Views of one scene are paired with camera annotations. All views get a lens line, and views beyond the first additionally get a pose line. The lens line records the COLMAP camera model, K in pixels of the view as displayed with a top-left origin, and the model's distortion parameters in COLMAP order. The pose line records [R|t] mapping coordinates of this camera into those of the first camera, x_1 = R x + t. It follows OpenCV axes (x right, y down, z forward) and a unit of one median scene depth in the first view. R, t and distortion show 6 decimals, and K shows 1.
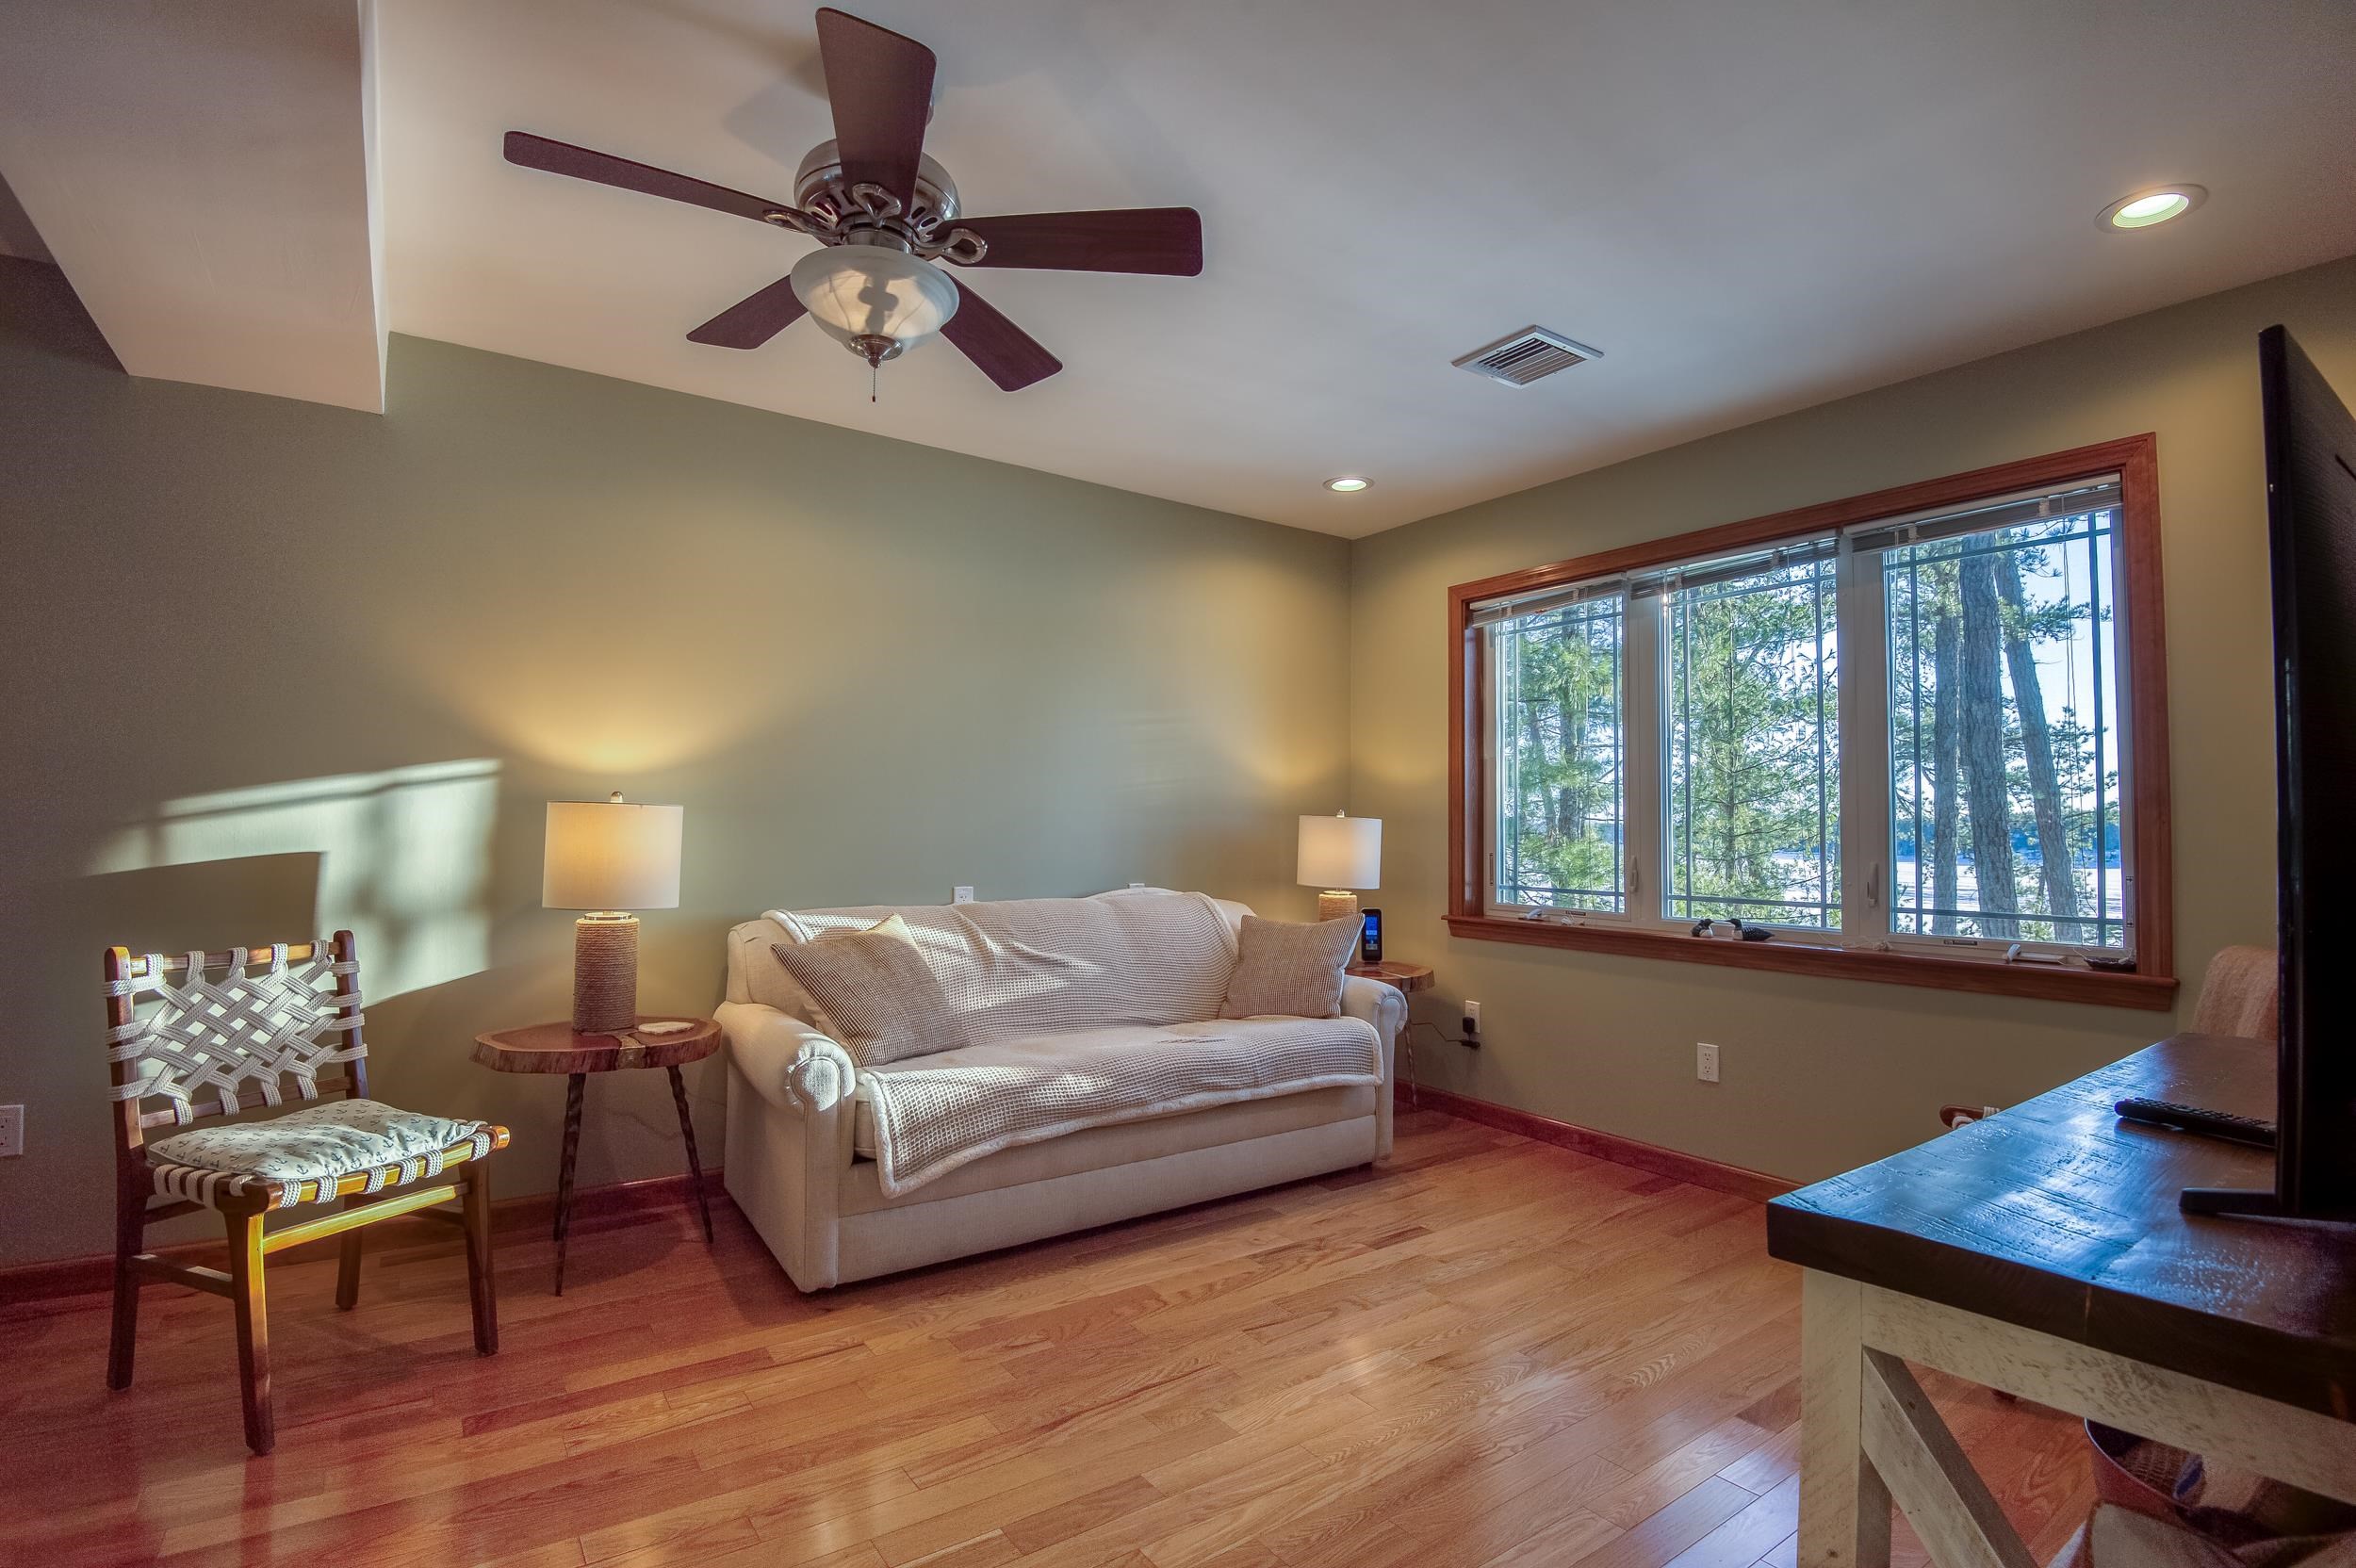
lens RADIAL K [[1107.1, 0, 1205.8], [0, 1107.1, 791.1], [0, 0, 1]] dist [-0.031495, -0.000028]
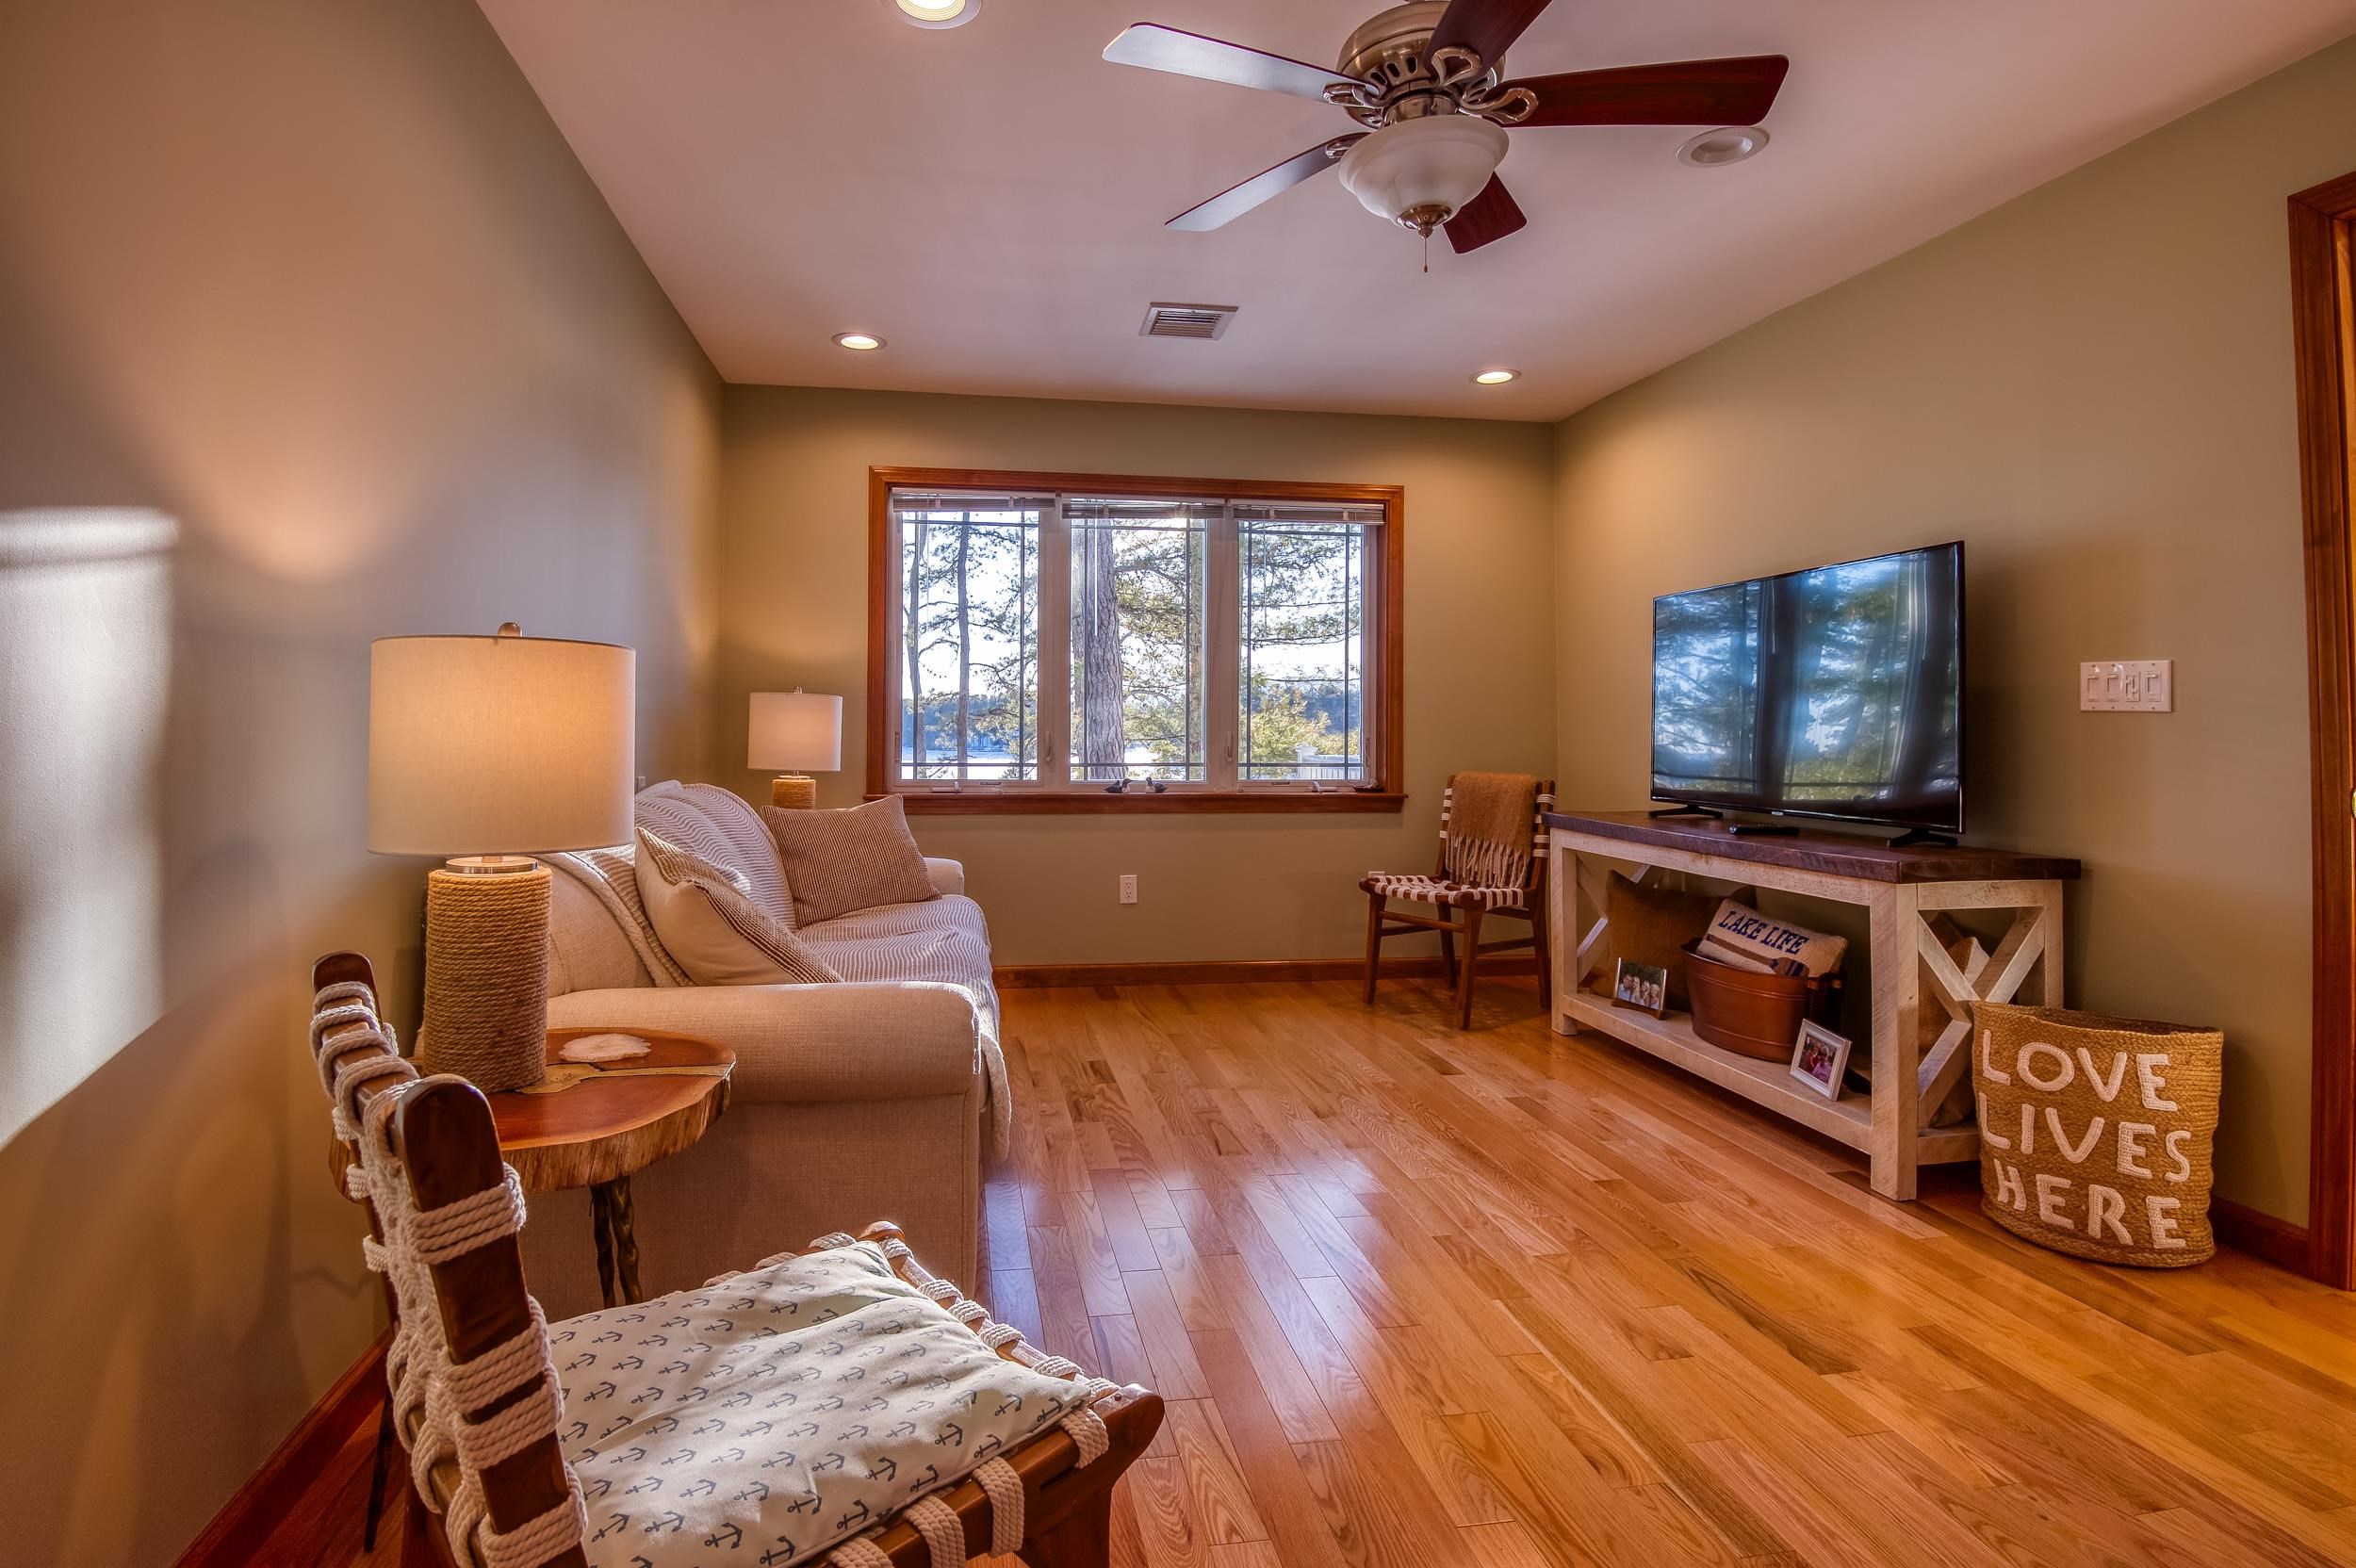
lens RADIAL K [[1069.4, 0, 1178.2], [0, 1069.4, 704.2], [0, 0, 1]] dist [-0.000143, 0.000079]
pose [[0.471192, 0.010063, 0.881973, -0.658055], [-0.032057, 0.999470, 0.005723, 0.020474], [-0.881448, -0.030970, 0.471265, 0.375082]]
